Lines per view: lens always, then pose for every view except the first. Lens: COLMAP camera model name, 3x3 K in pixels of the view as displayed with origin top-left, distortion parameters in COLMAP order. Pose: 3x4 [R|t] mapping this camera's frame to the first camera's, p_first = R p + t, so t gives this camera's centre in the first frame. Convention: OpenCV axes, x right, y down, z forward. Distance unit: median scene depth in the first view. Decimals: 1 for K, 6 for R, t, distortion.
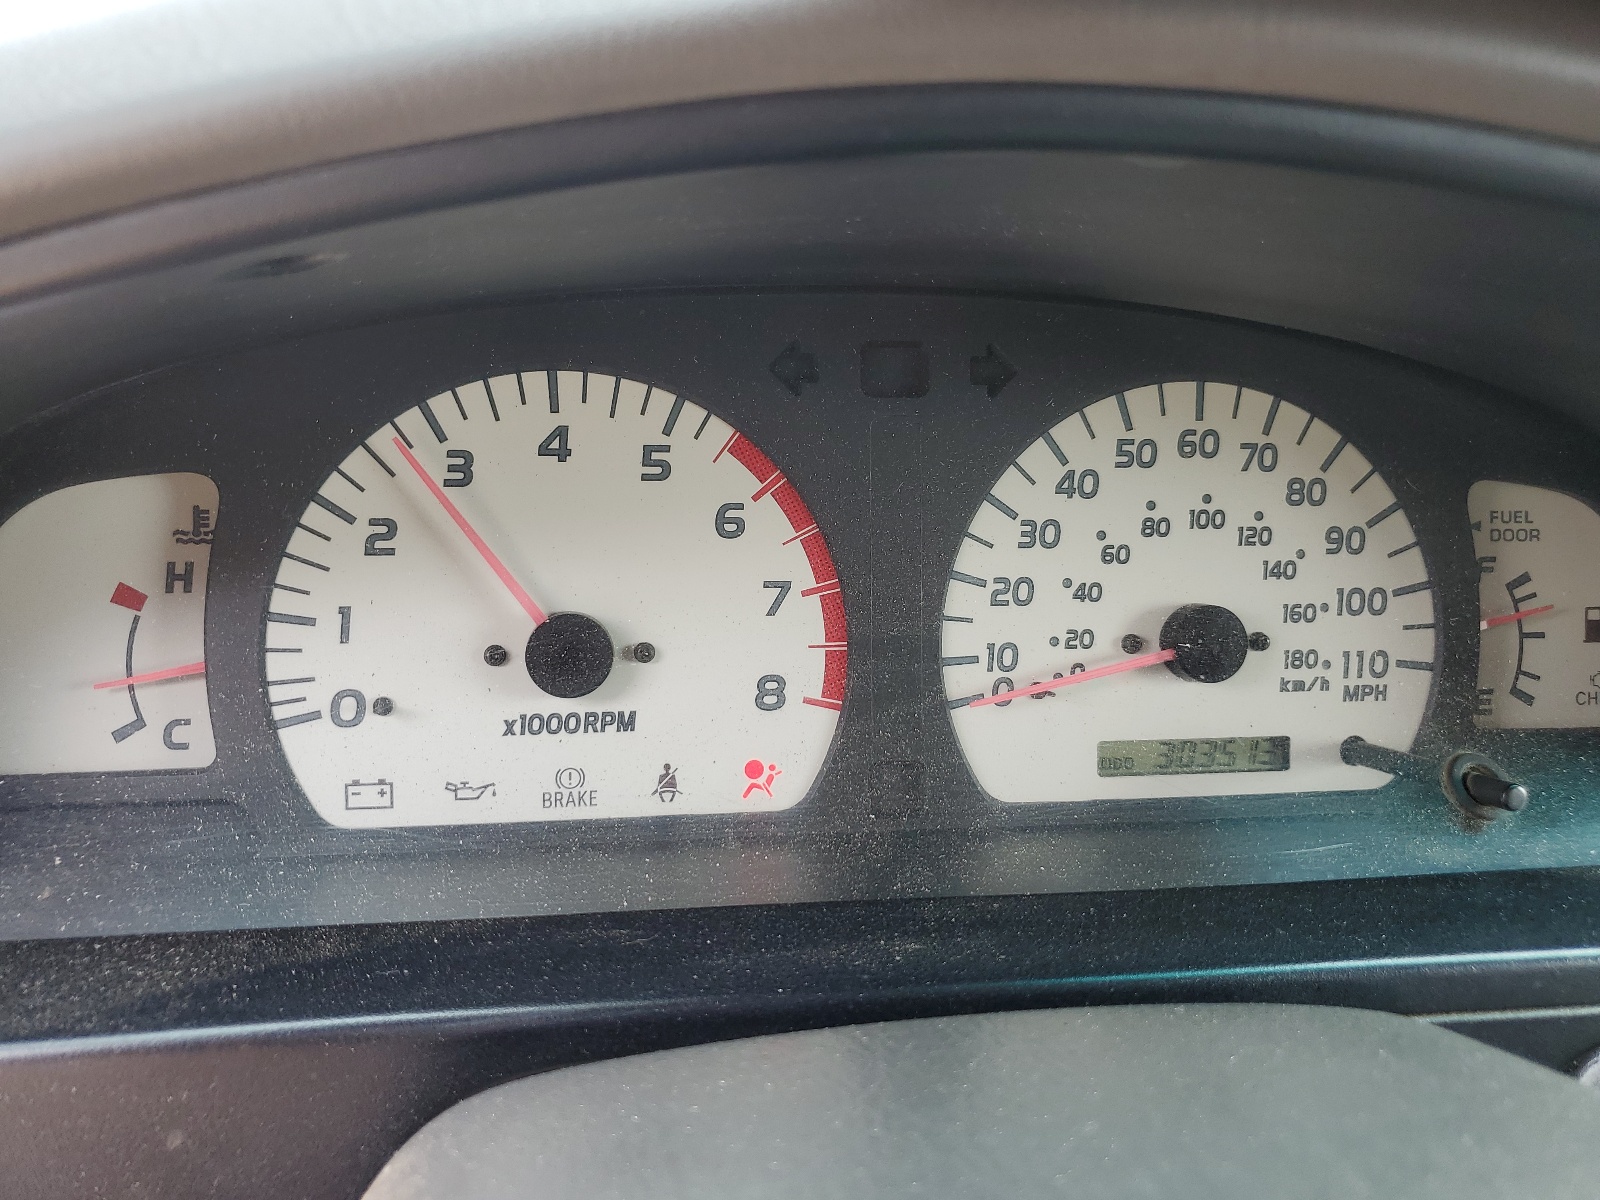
lens RADIAL K [[1204.6, 0, 799.6], [0, 1204.6, 599.8], [0, 0, 1]] dist [-0.007476, -0.001828]
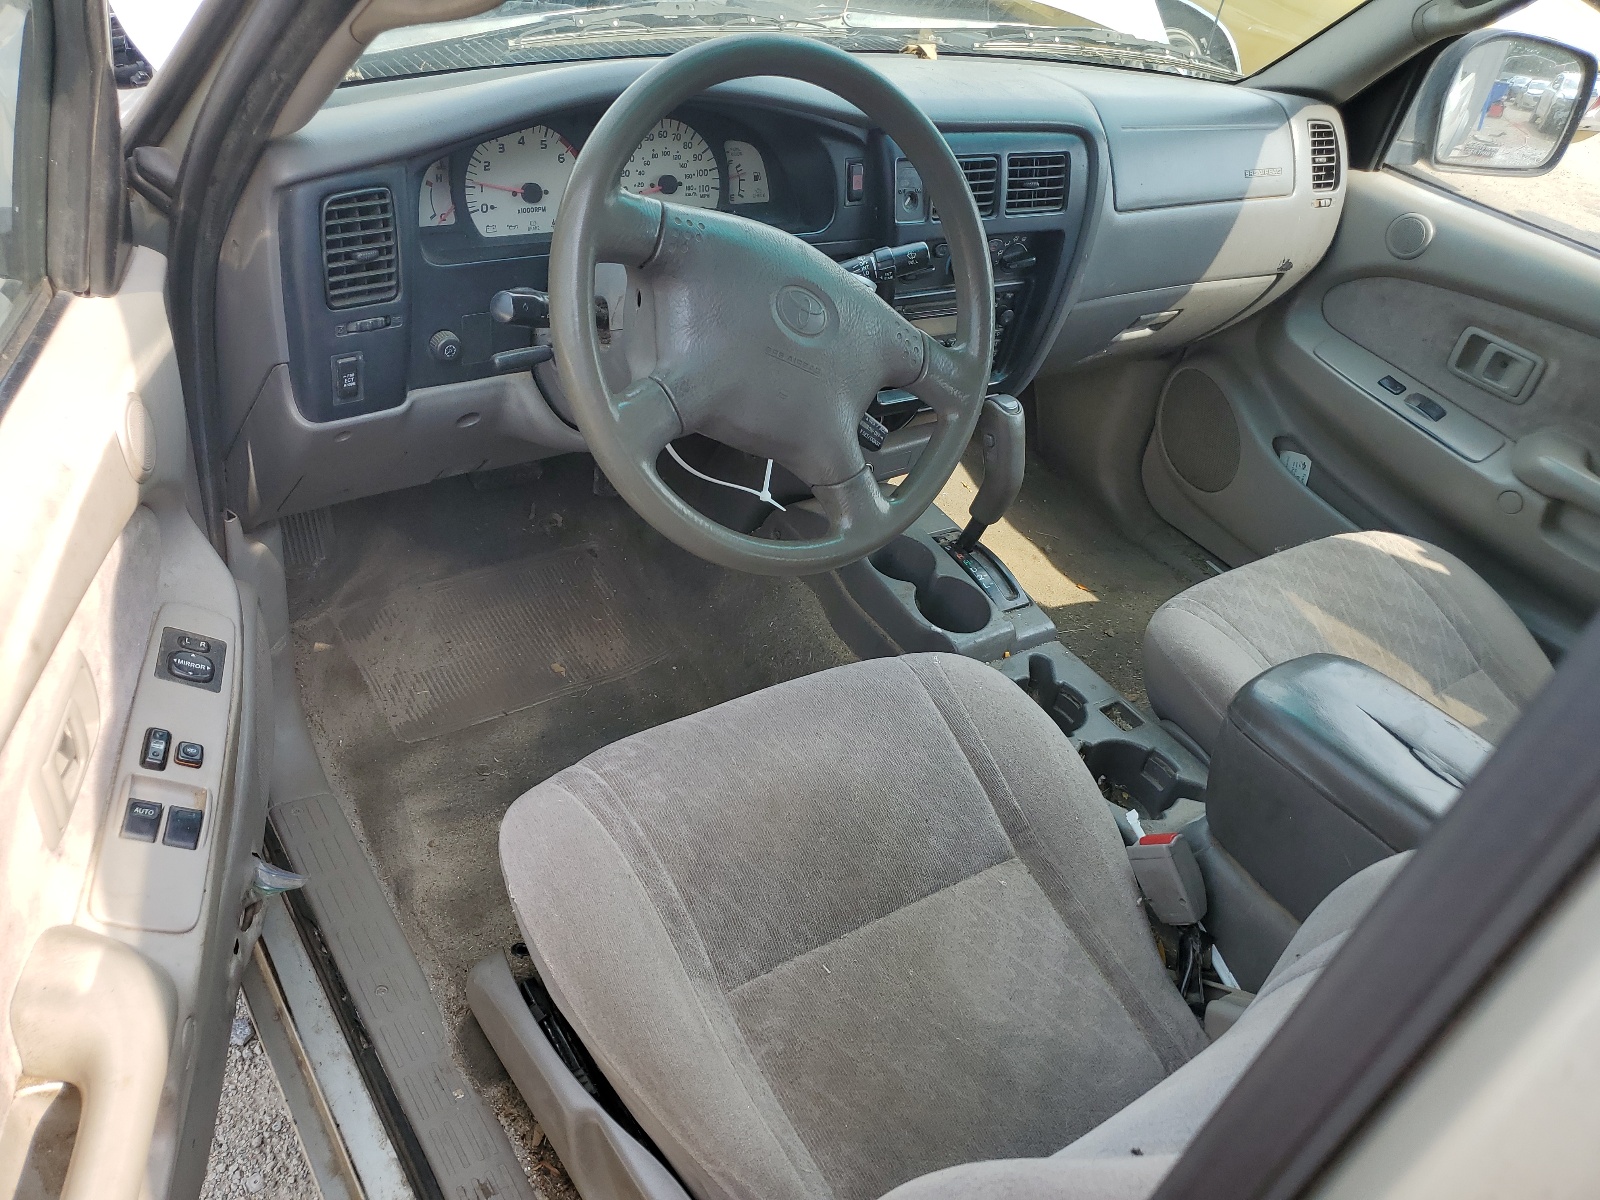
lens RADIAL K [[1204.6, 0, 801.6], [0, 1204.6, 587.7], [0, 0, 1]] dist [-0.007476, -0.001828]
pose [[0.887336, -0.185017, 0.422379, -1.303638], [0.044599, 0.946117, 0.320739, 0.040678], [-0.458963, -0.265766, 0.847775, -3.197242]]
